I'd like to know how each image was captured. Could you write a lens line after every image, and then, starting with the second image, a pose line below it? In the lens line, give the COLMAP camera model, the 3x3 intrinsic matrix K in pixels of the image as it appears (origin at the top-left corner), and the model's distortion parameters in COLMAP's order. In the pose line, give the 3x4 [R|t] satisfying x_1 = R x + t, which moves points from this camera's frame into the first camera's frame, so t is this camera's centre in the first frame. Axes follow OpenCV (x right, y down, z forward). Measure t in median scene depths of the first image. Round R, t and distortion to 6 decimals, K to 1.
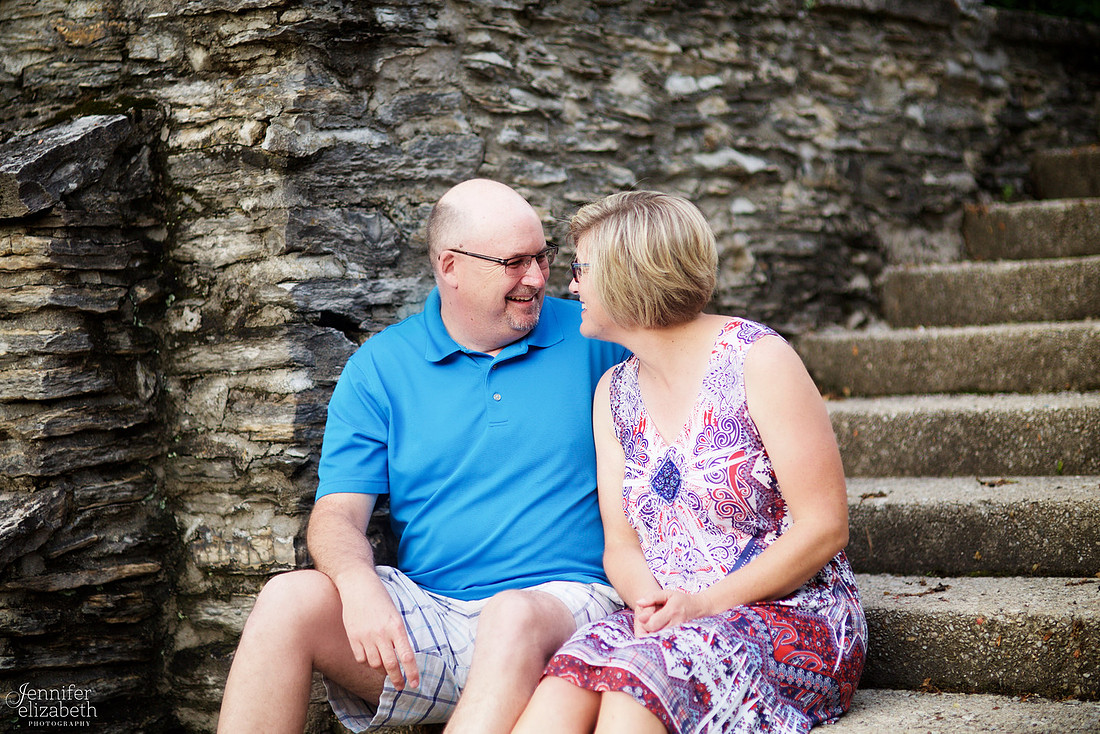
lens RADIAL K [[2997.8, 0, 550.9], [0, 2997.8, 363.4], [0, 0, 1]] dist [0.009193, 0.000000]
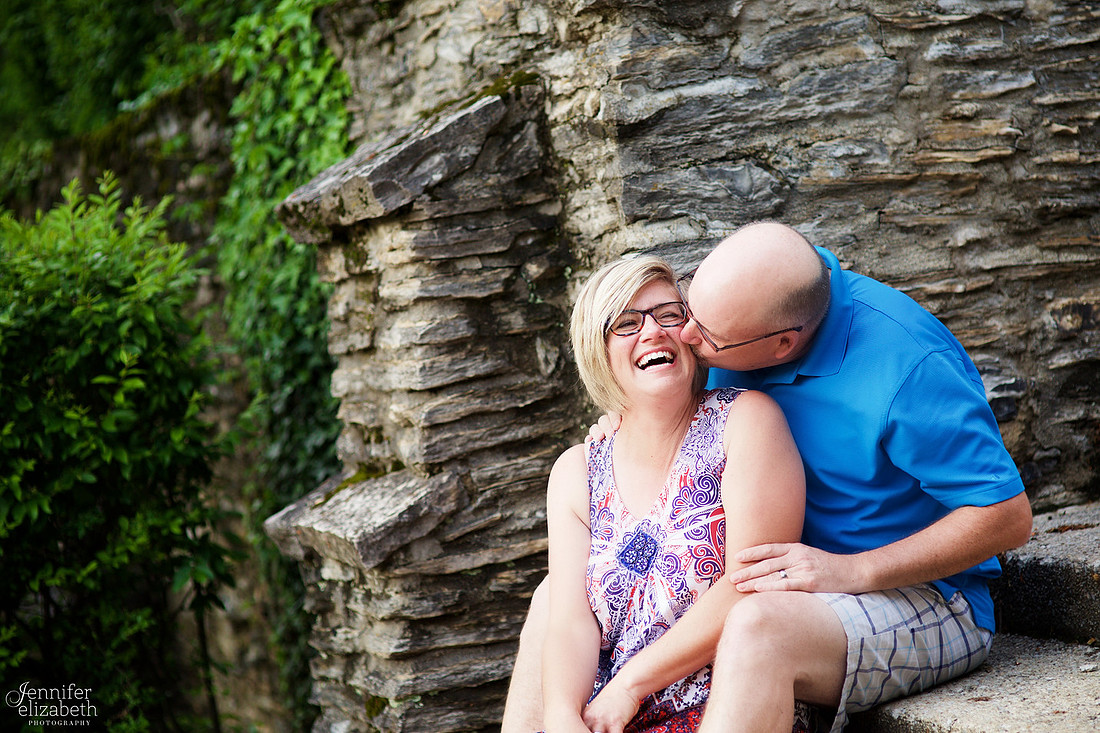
lens RADIAL K [[2997.8, 0, 551.9], [0, 2997.8, 375.2], [0, 0, 1]] dist [0.009193, 0.000000]
pose [[0.834822, -0.059737, -0.547269, 0.418055], [0.108650, 0.992421, 0.057412, -0.045560], [0.539692, -0.107389, 0.834985, 0.158246]]
